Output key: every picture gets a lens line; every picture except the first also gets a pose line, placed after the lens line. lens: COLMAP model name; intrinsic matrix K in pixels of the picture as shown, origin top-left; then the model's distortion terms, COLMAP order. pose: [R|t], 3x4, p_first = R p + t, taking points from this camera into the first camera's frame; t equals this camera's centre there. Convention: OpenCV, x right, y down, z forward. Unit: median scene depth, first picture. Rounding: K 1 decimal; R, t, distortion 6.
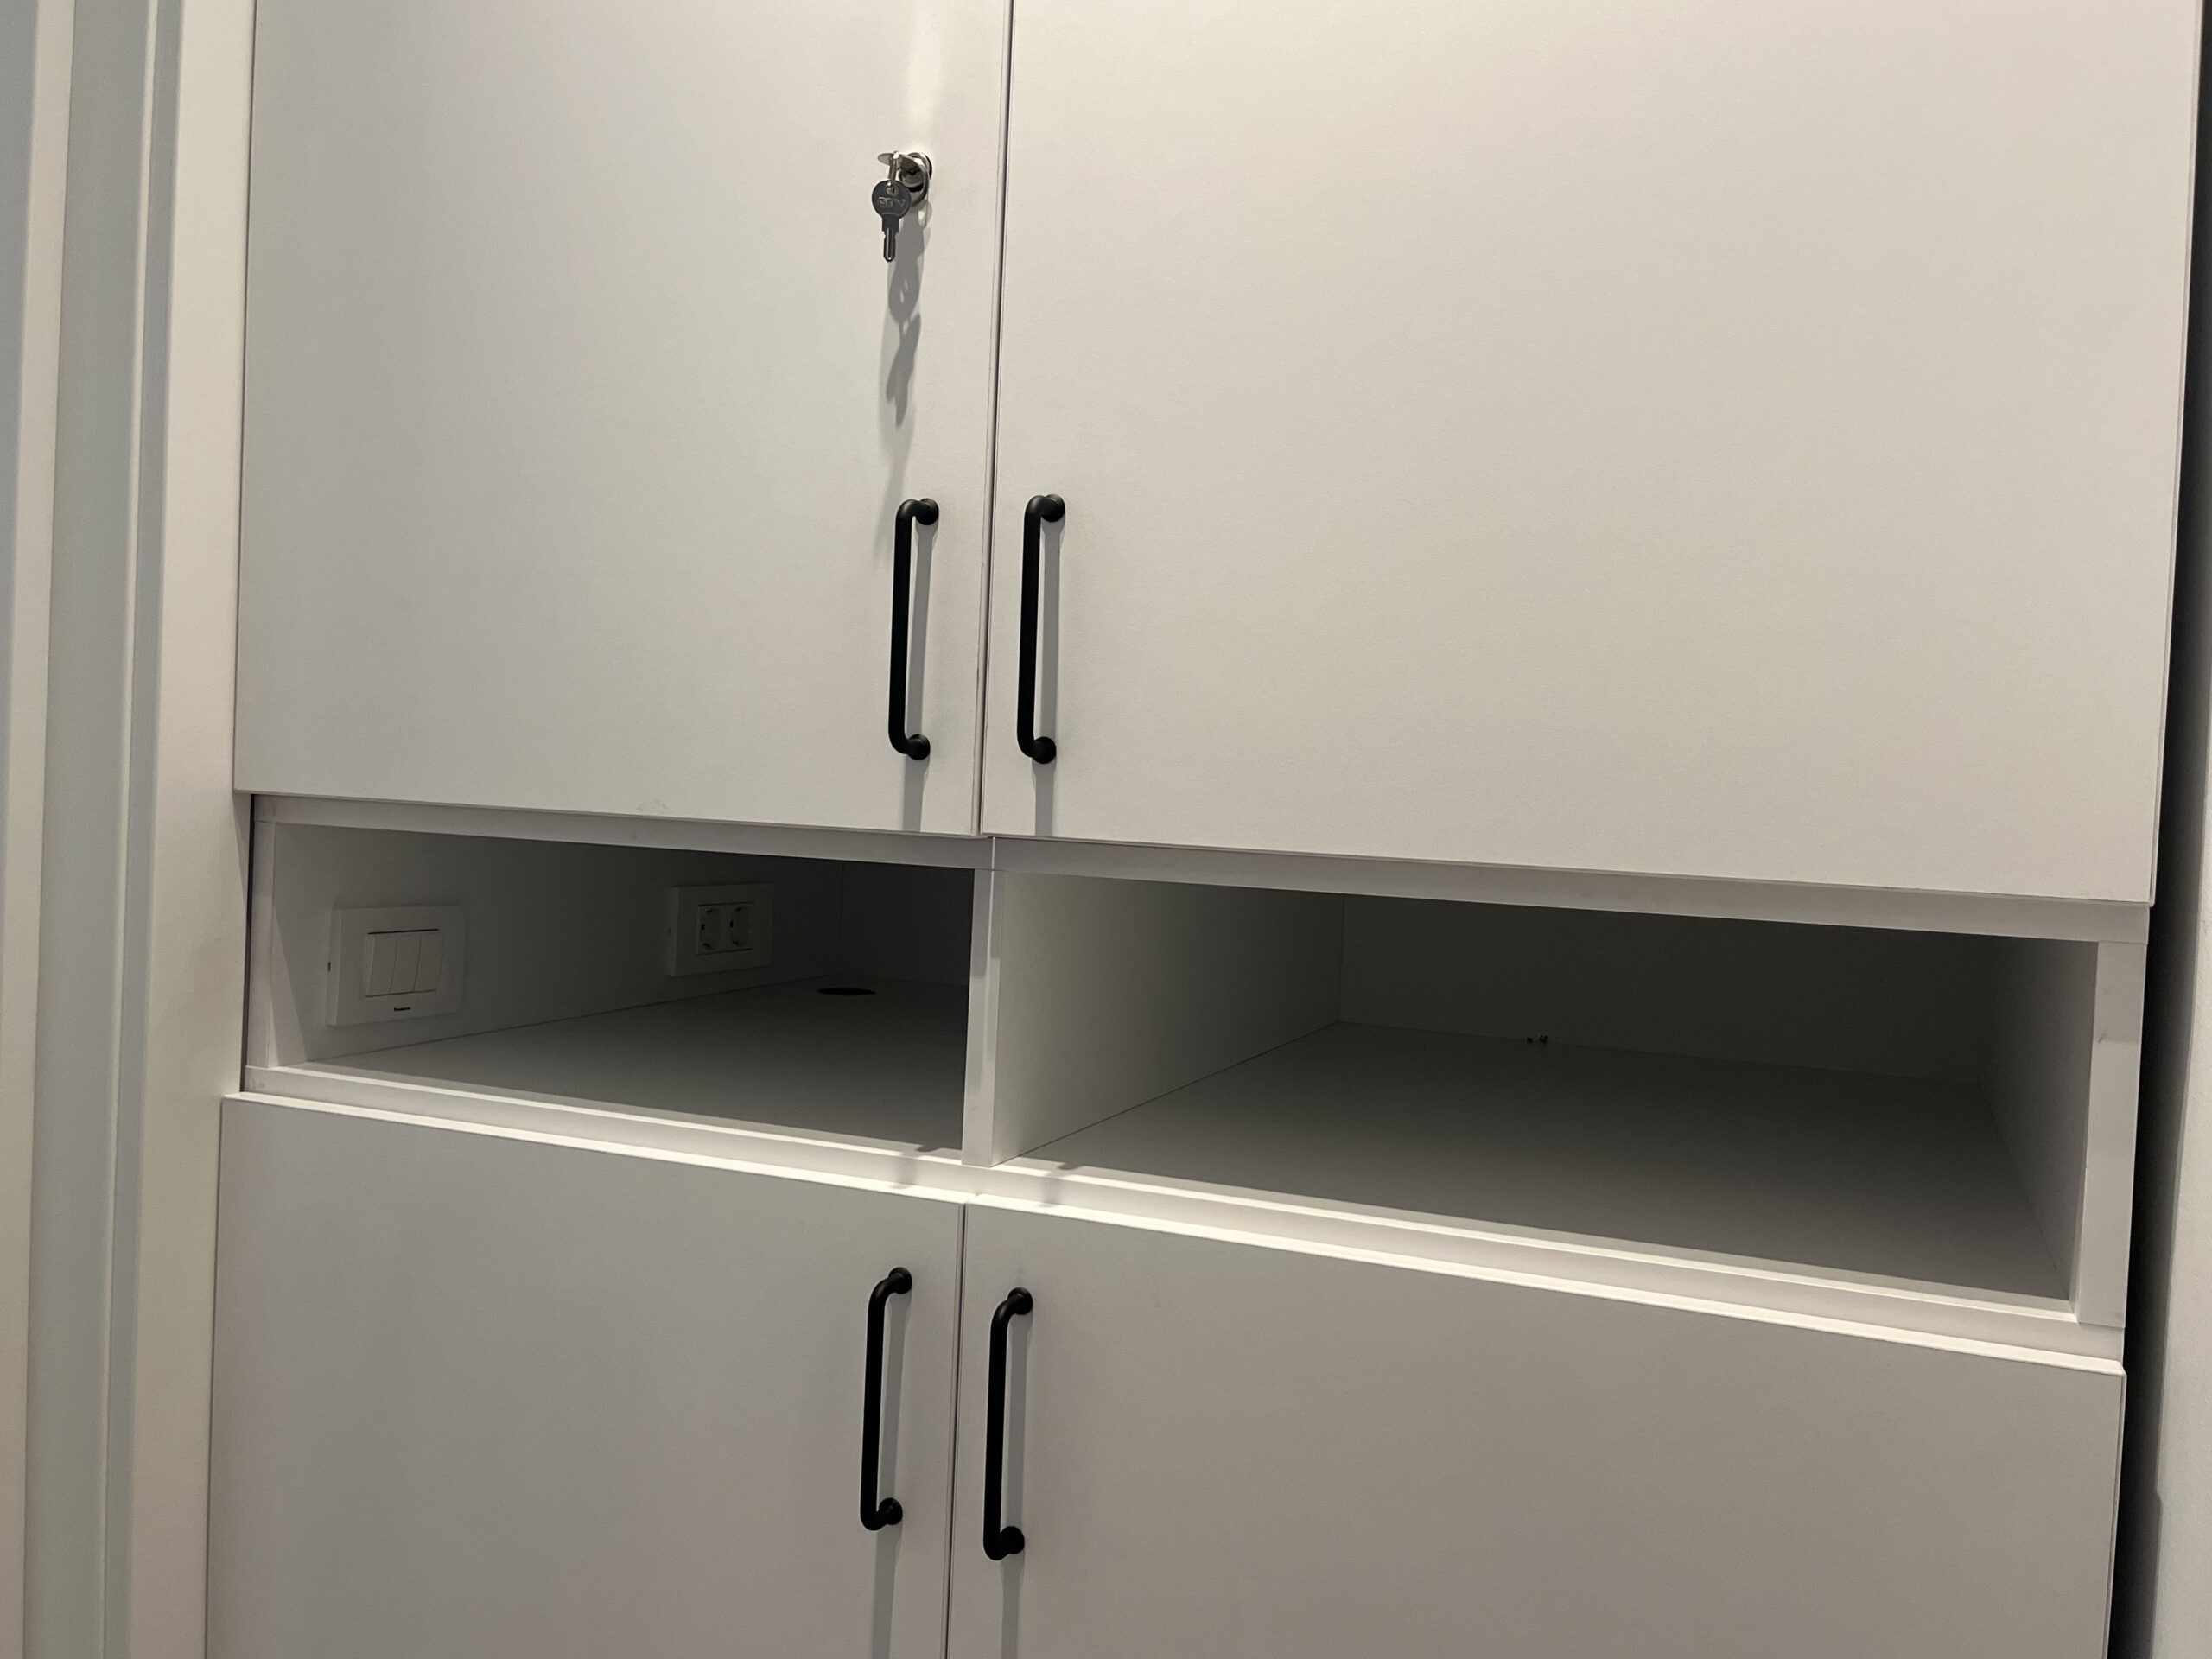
lens RADIAL K [[1671.0, 0, 1098.2], [0, 1671.0, 829.3], [0, 0, 1]] dist [-0.004711, -0.005170]
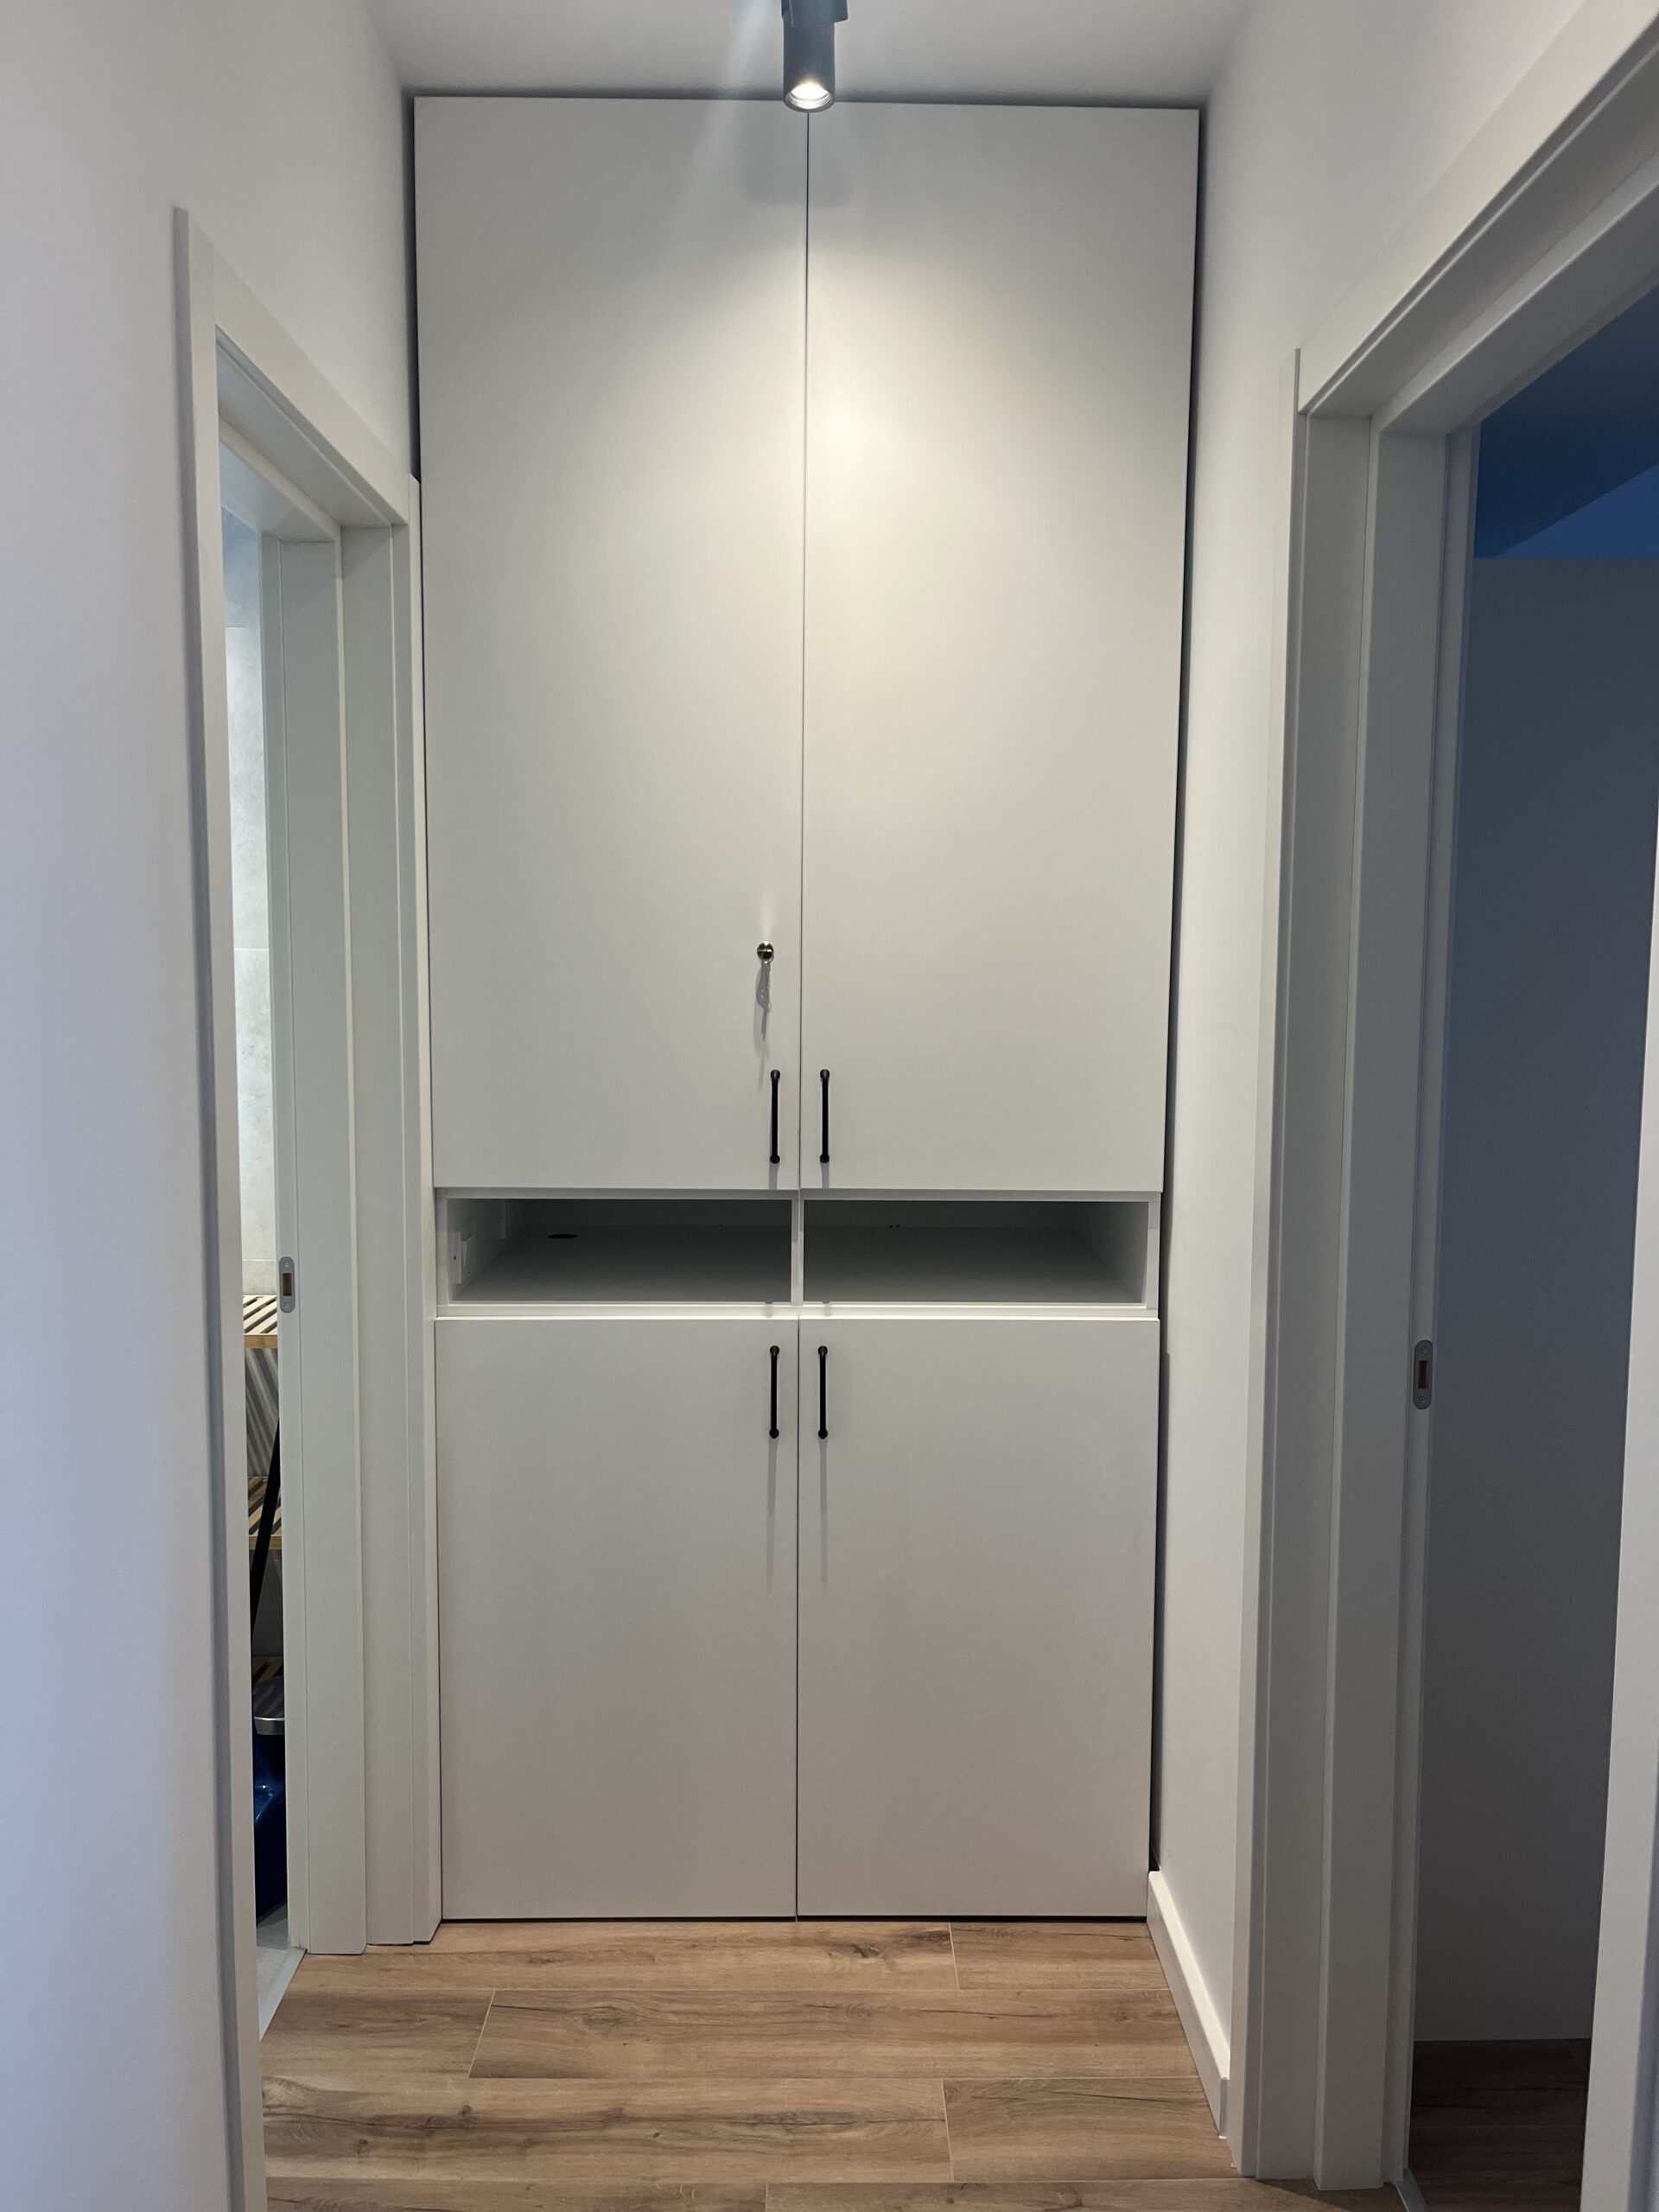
lens RADIAL K [[1675.8, 0, 819.5], [0, 1675.8, 1098.1], [0, 0, 1]] dist [0.014373, -0.000060]
pose [[0.927168, -0.080310, 0.365937, -1.026292], [0.047976, 0.994164, 0.096628, -0.406375], [-0.371561, -0.072034, 0.925610, -1.555297]]
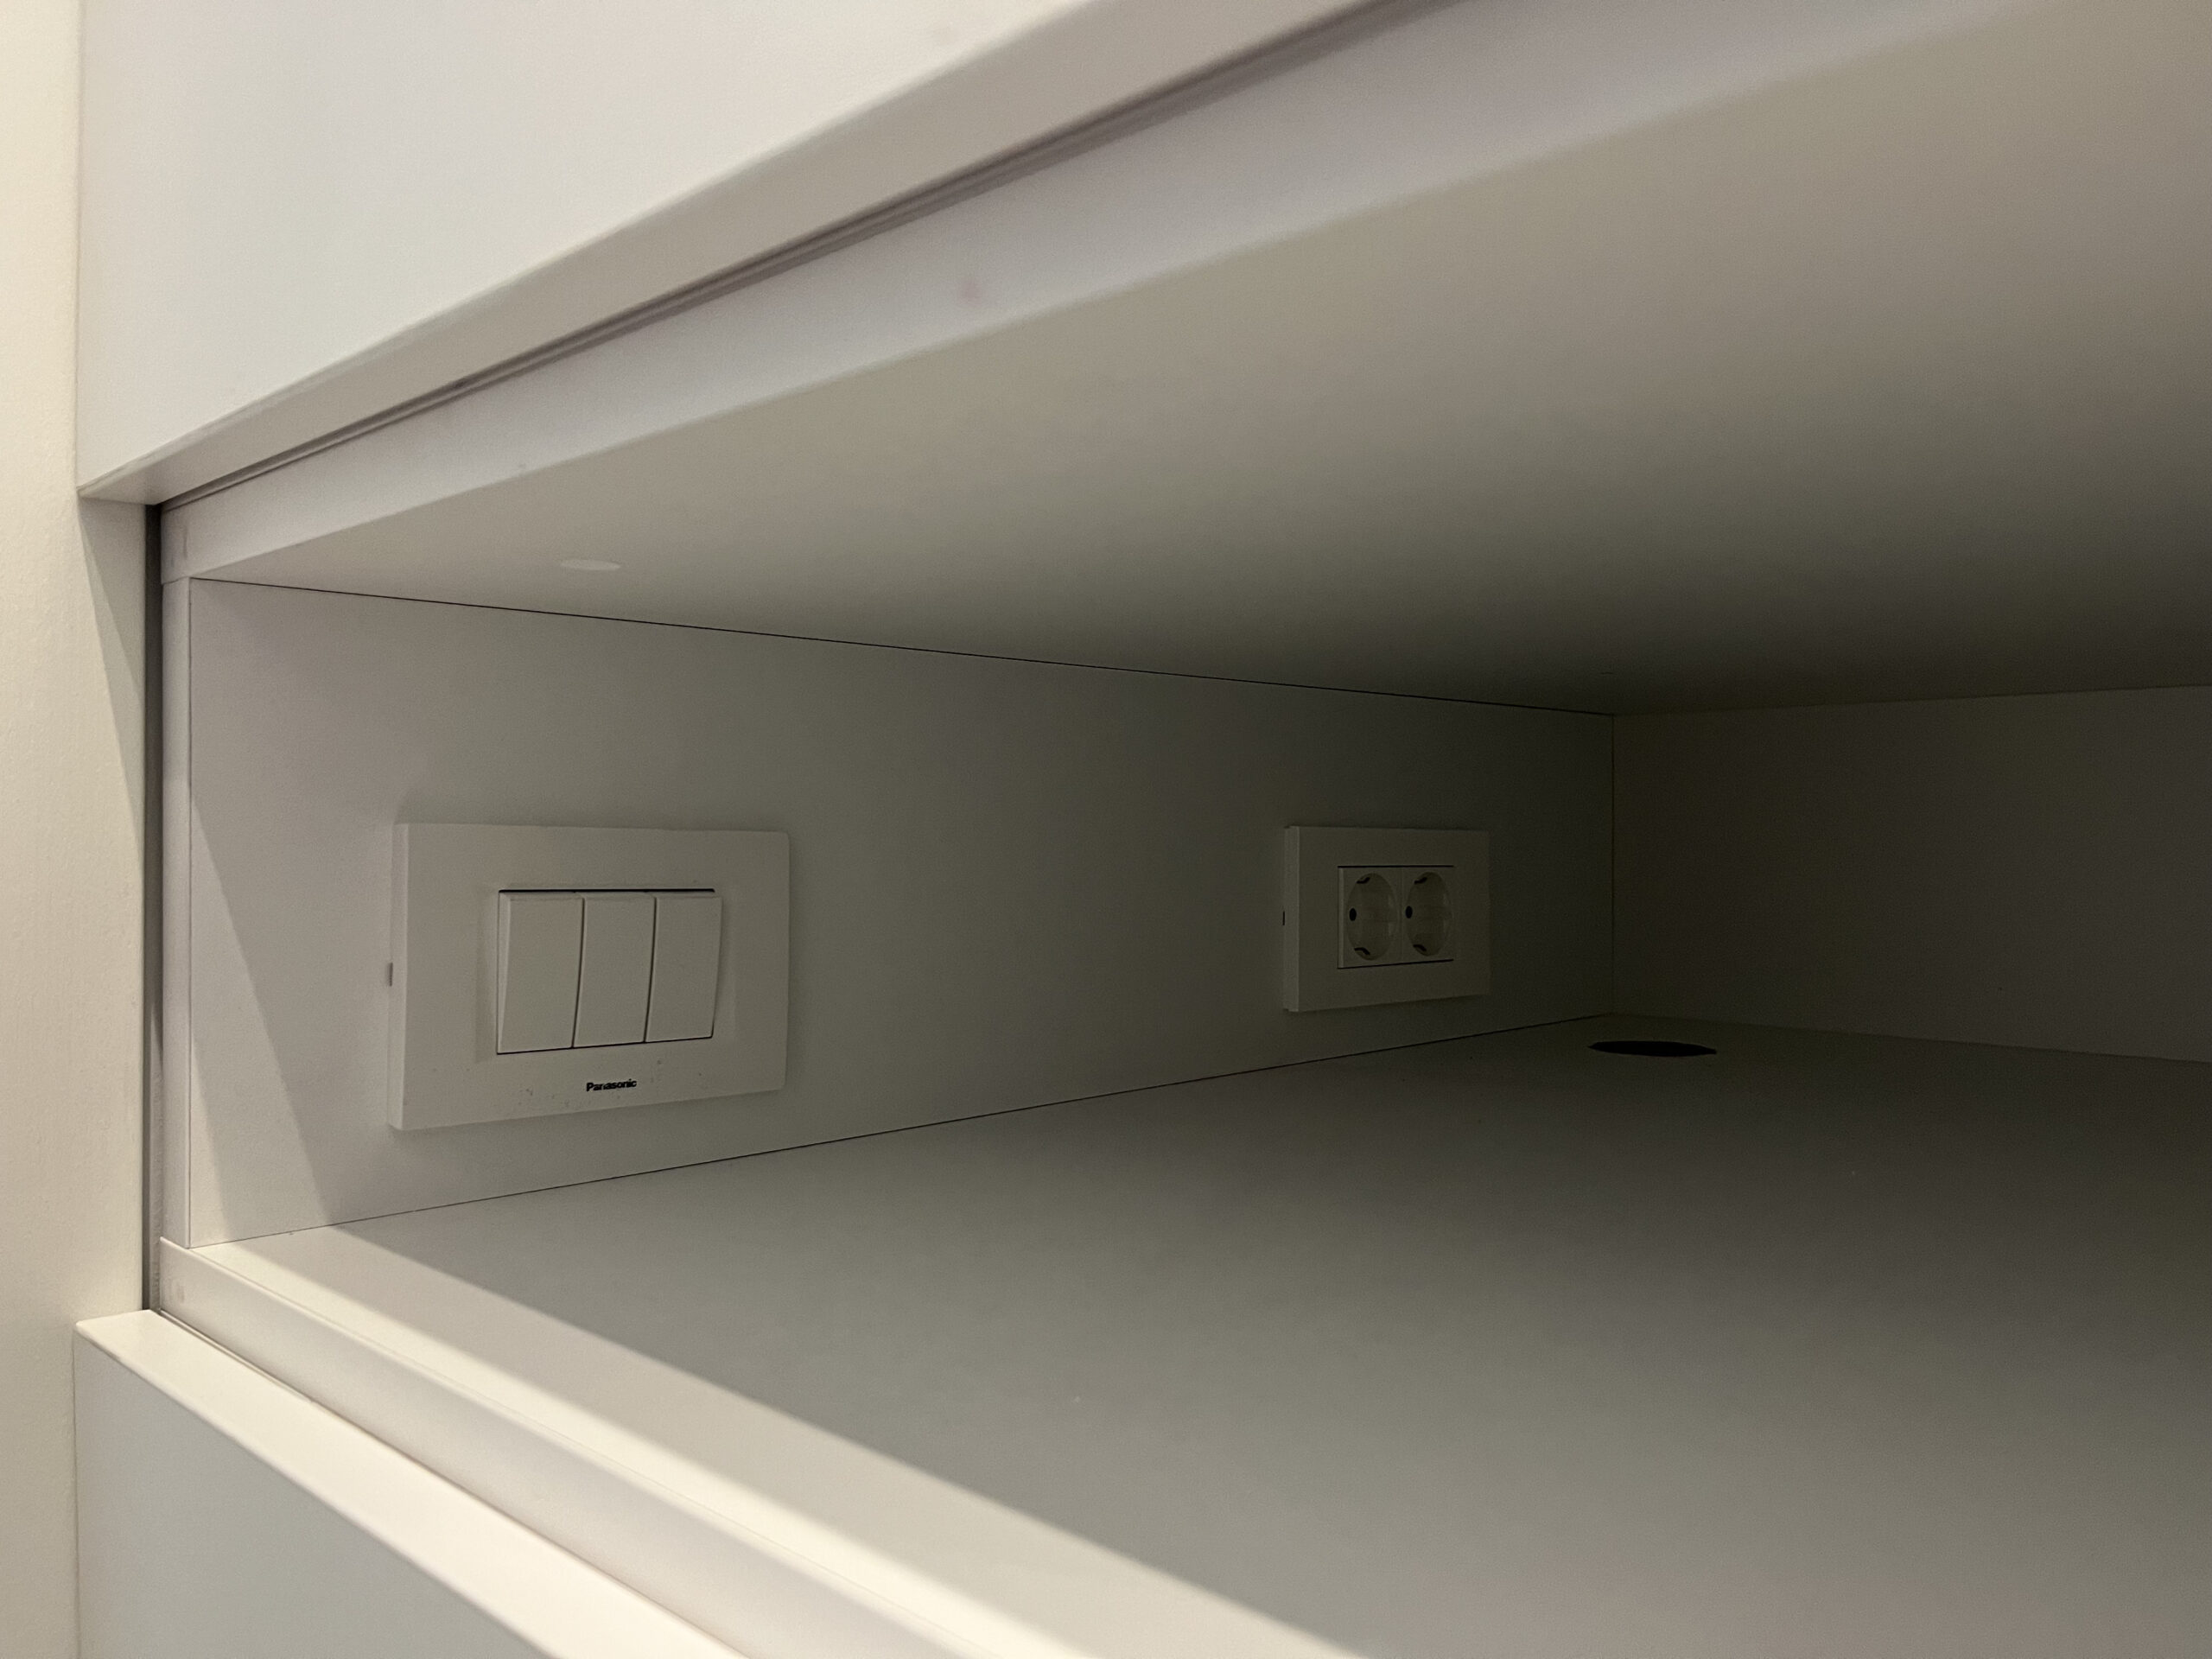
lens RADIAL K [[1675.8, 0, 1098.2], [0, 1675.8, 833.7], [0, 0, 1]] dist [0.014373, -0.000060]
pose [[0.926346, -0.045899, -0.373866, -0.208827], [0.033245, 0.998637, -0.040230, 0.090155], [0.375204, 0.024838, 0.926610, 0.890497]]
